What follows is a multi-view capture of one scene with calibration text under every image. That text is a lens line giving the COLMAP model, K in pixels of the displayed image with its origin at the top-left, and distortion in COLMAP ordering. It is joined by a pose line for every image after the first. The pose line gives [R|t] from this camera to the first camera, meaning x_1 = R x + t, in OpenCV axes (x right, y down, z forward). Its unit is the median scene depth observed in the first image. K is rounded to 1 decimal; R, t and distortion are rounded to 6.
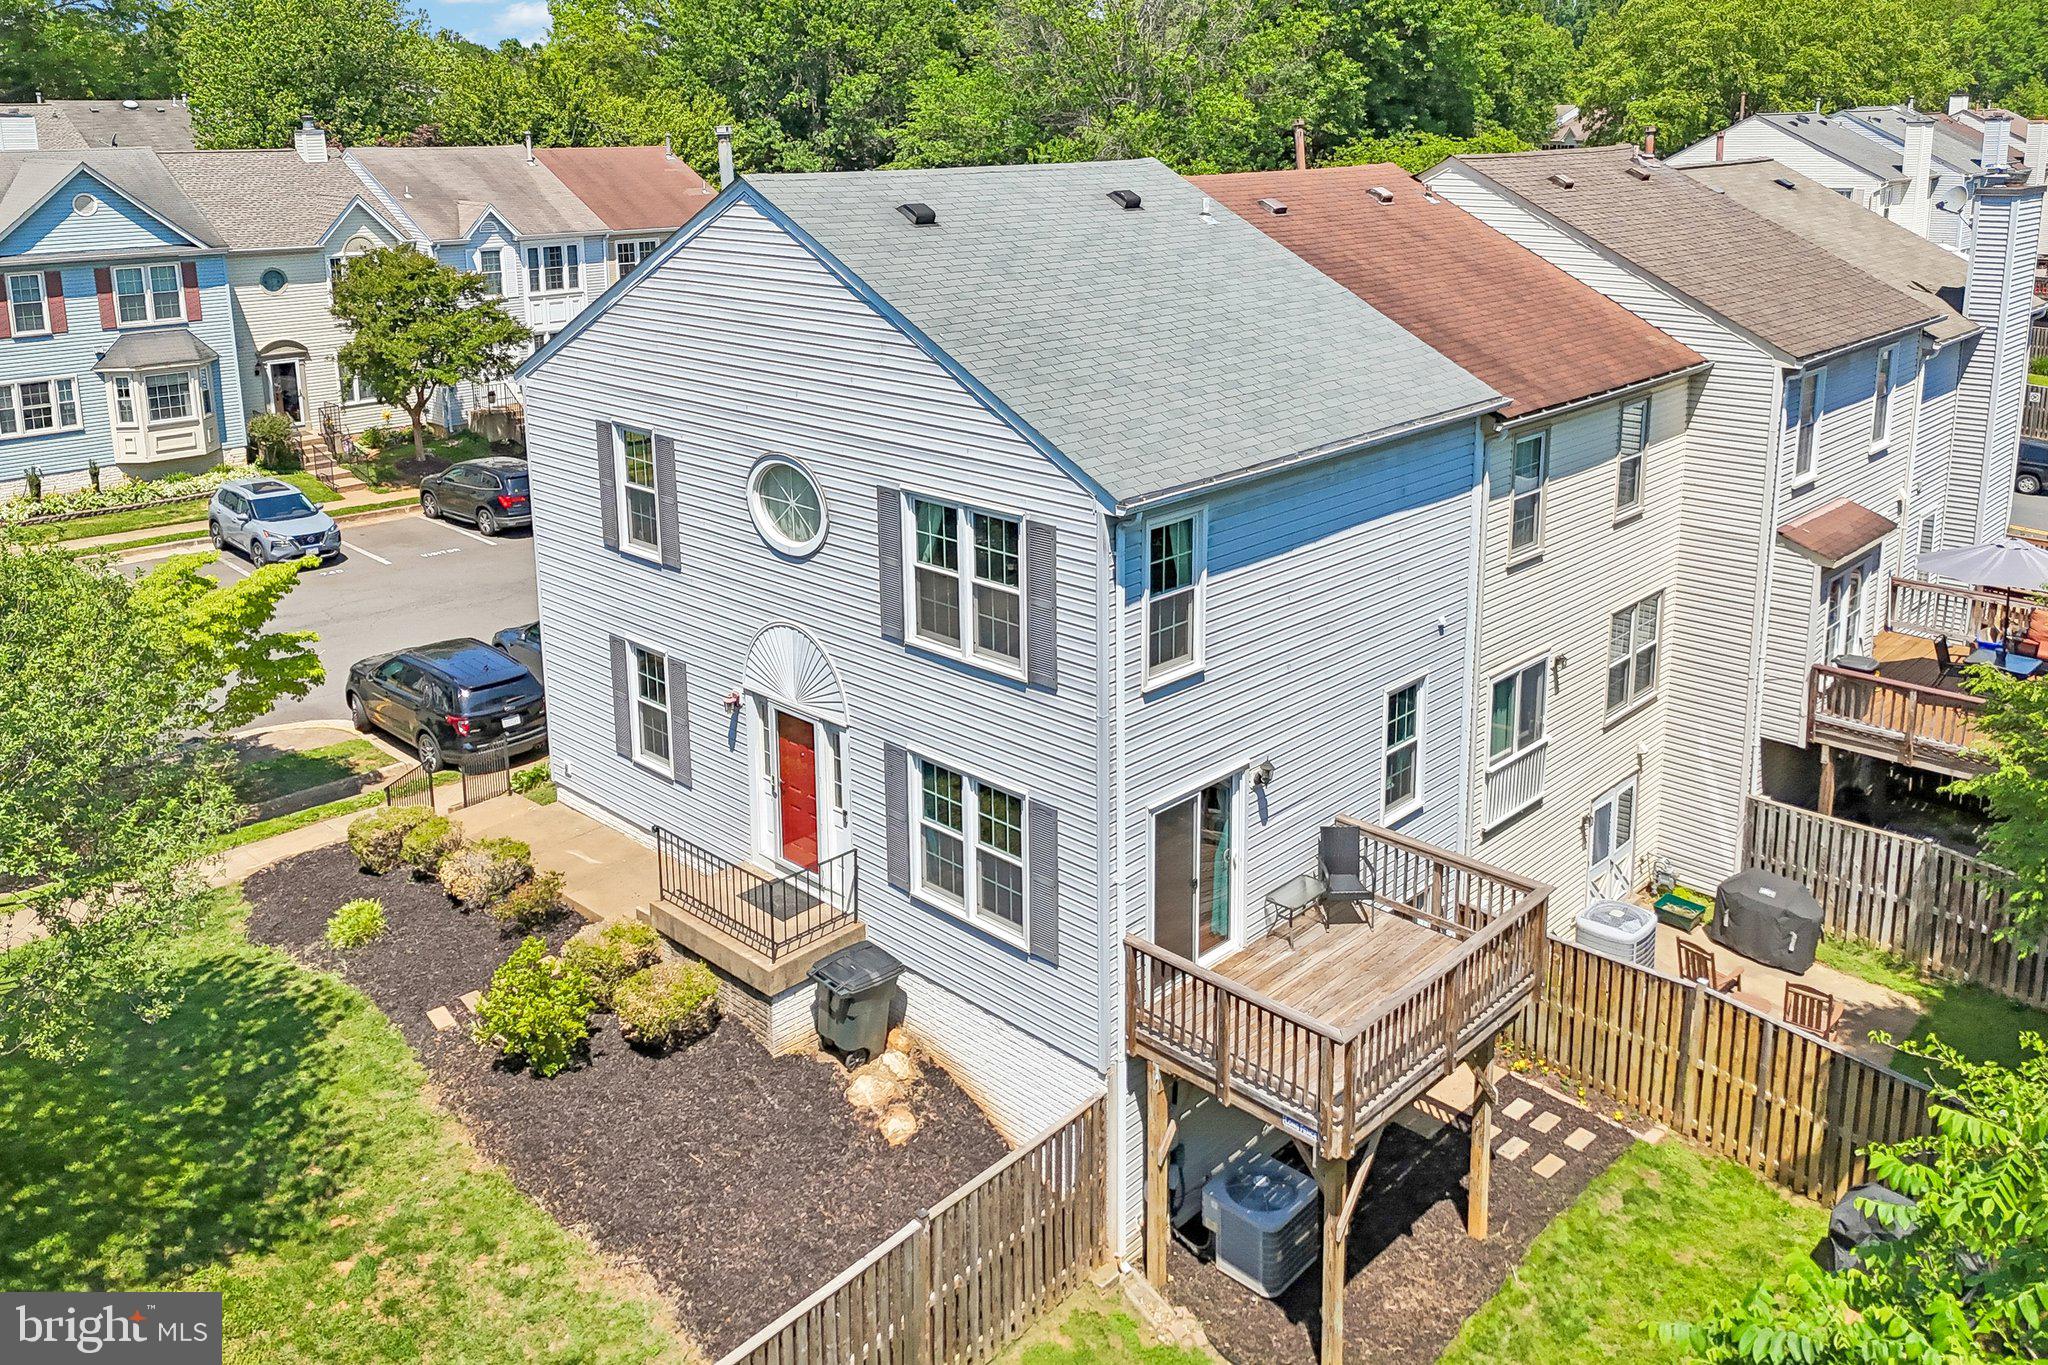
lens RADIAL K [[1612.6, 0, 1040.5], [0, 1612.6, 434.9], [0, 0, 1]] dist [0.093274, -0.102957]
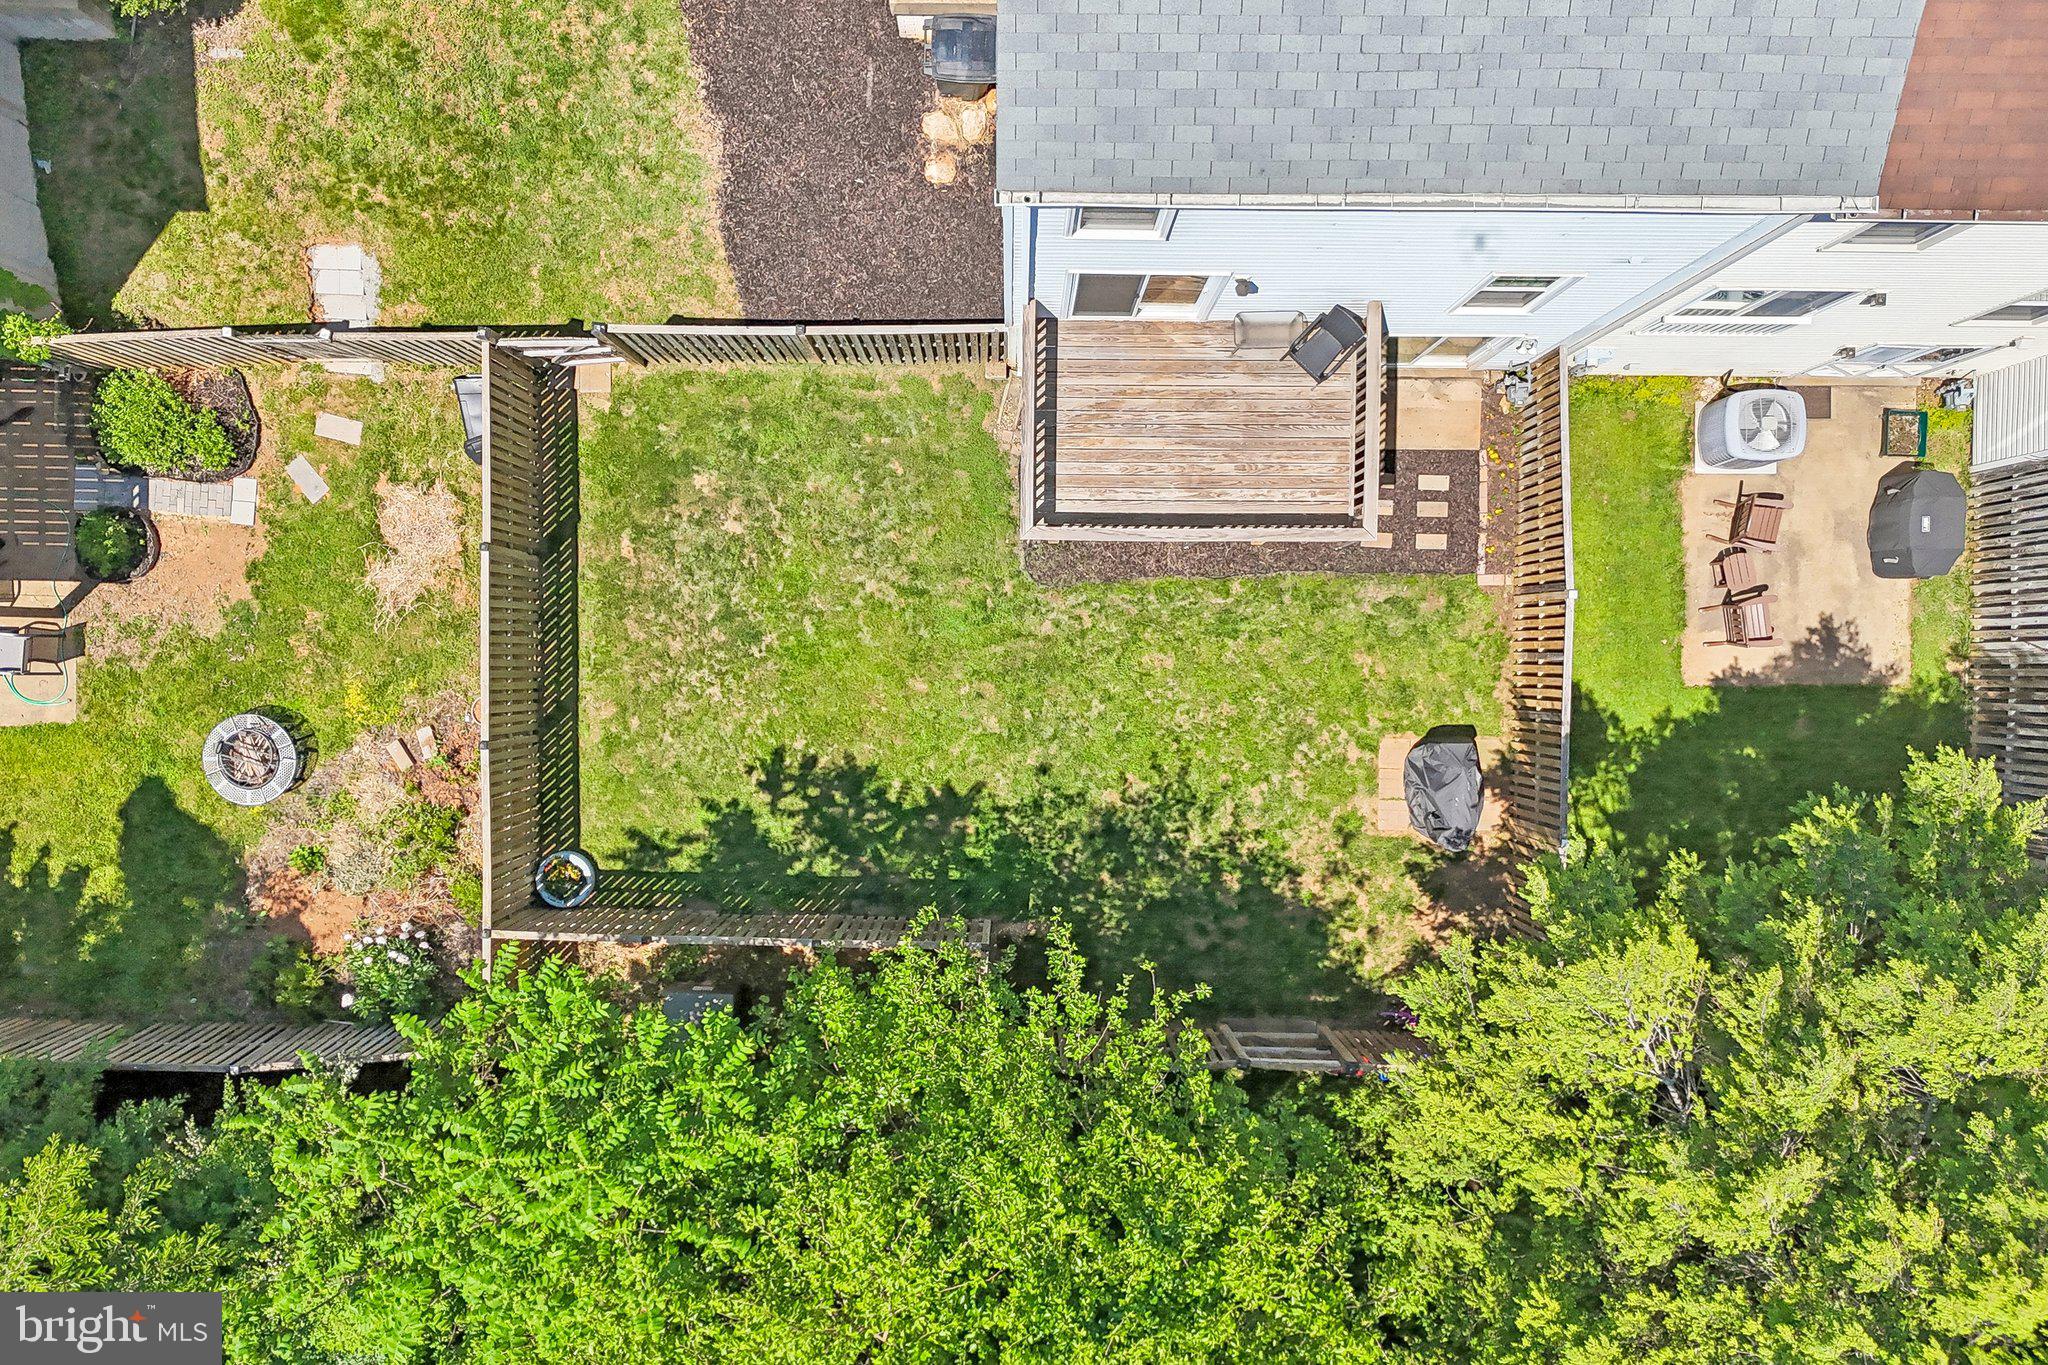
lens RADIAL K [[1529.2, 0, 1019.4], [0, 1529.2, 685.3], [0, 0, 1]] dist [0.062030, -0.086200]
pose [[0.687459, 0.725950, 0.019896, 0.189695], [-0.158287, 0.123045, 0.979696, -0.597492], [0.708763, -0.676651, 0.199497, 0.535390]]
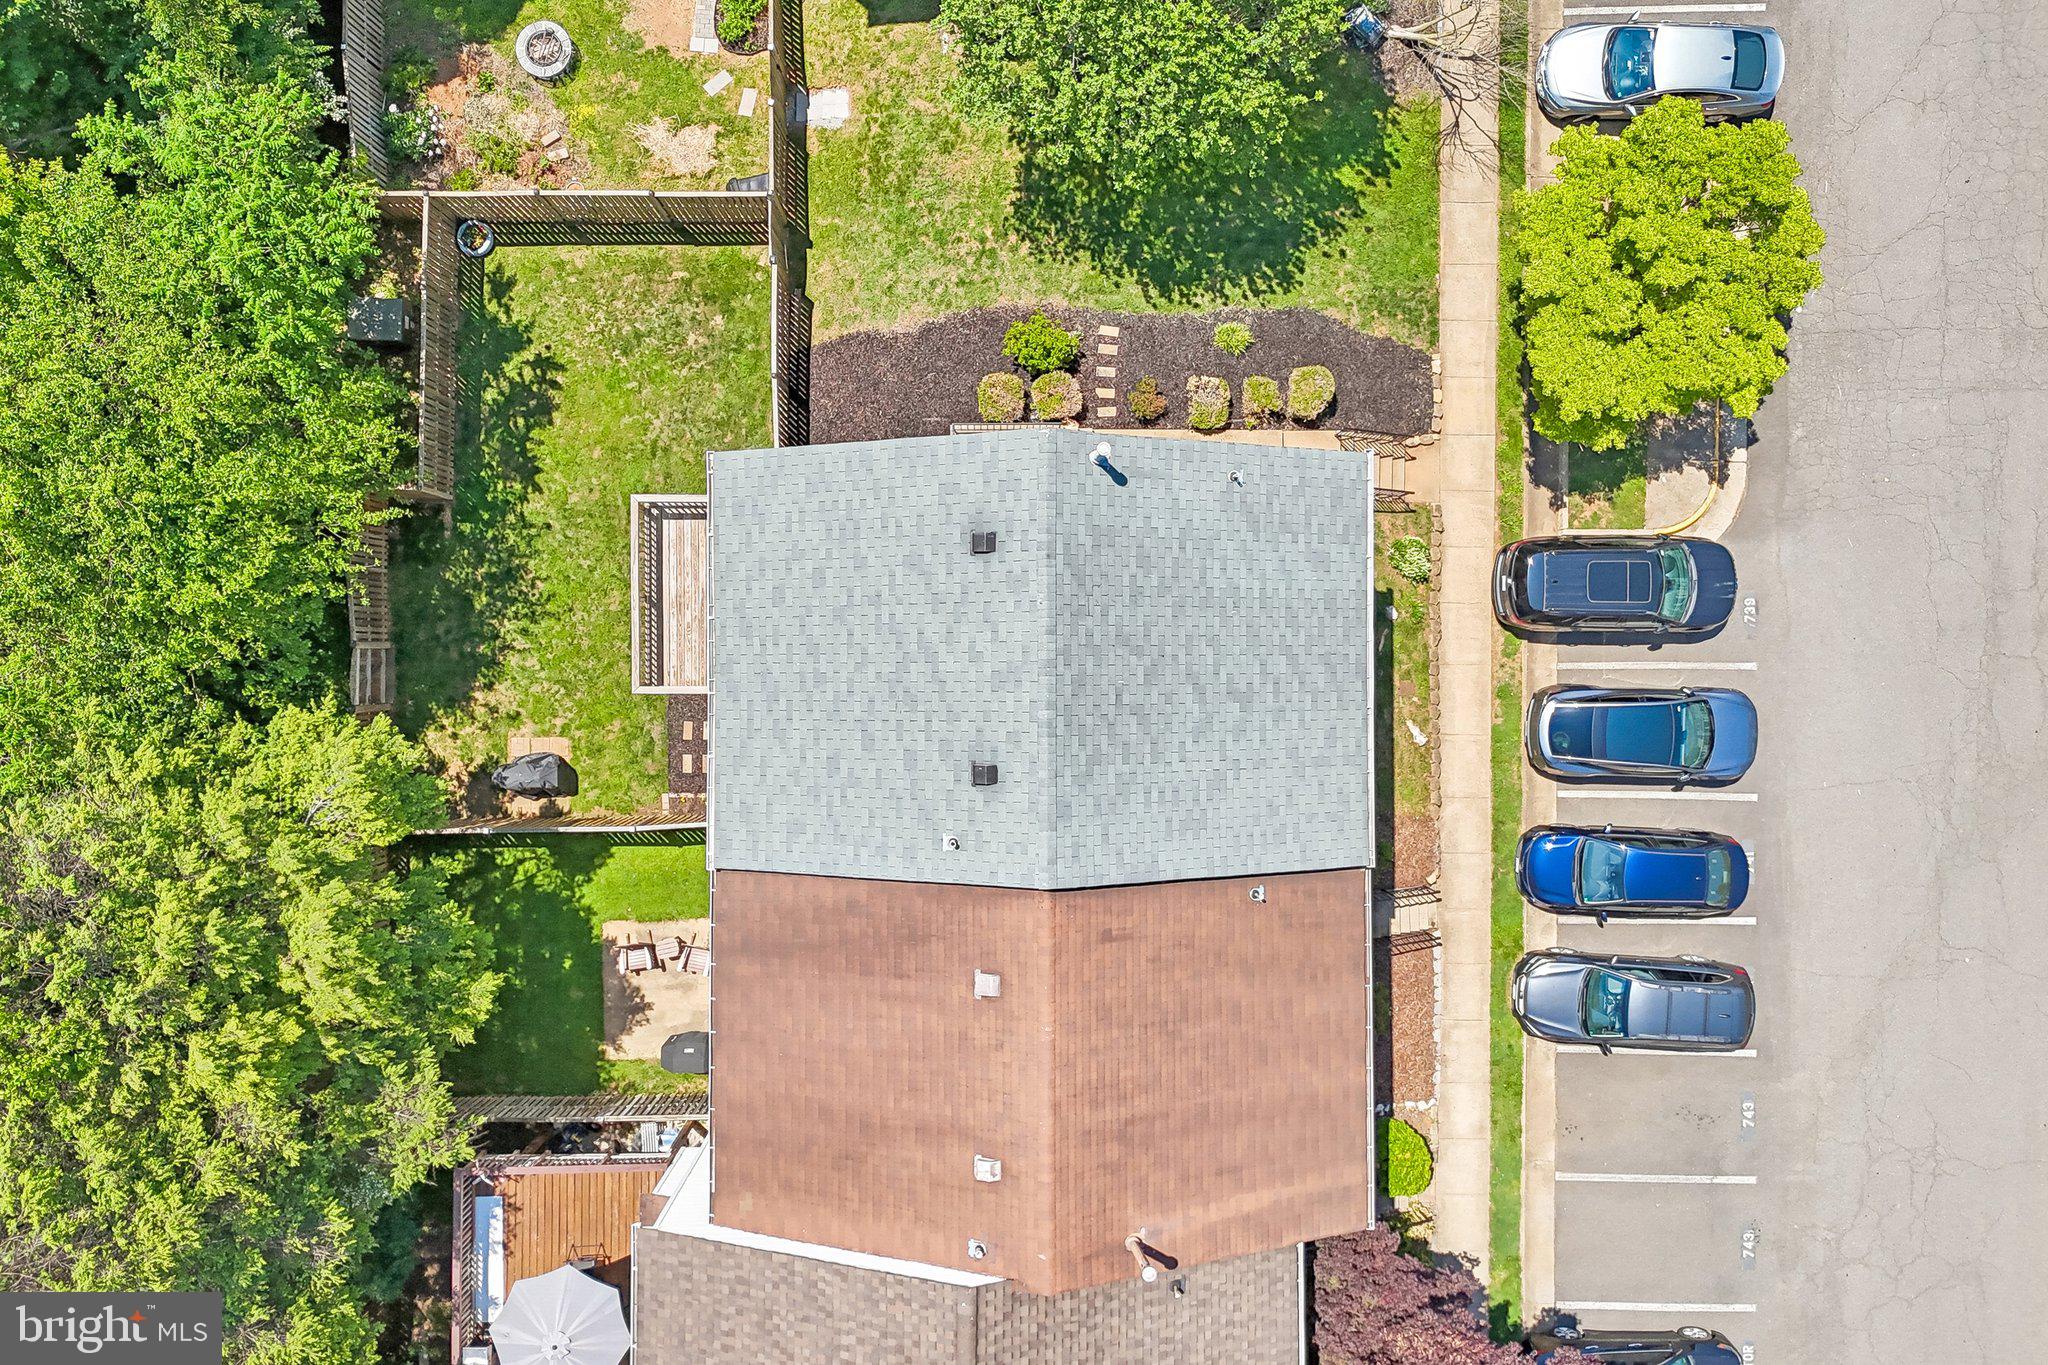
lens RADIAL K [[1563.5, 0, 1067.6], [0, 1563.5, 684.9], [0, 0, 1]] dist [0.001962, 0.002075]
pose [[-0.721503, 0.692394, 0.004802, -0.064466], [-0.146644, -0.159580, 0.976232, -1.454073], [0.676704, 0.703651, 0.216673, 0.881930]]
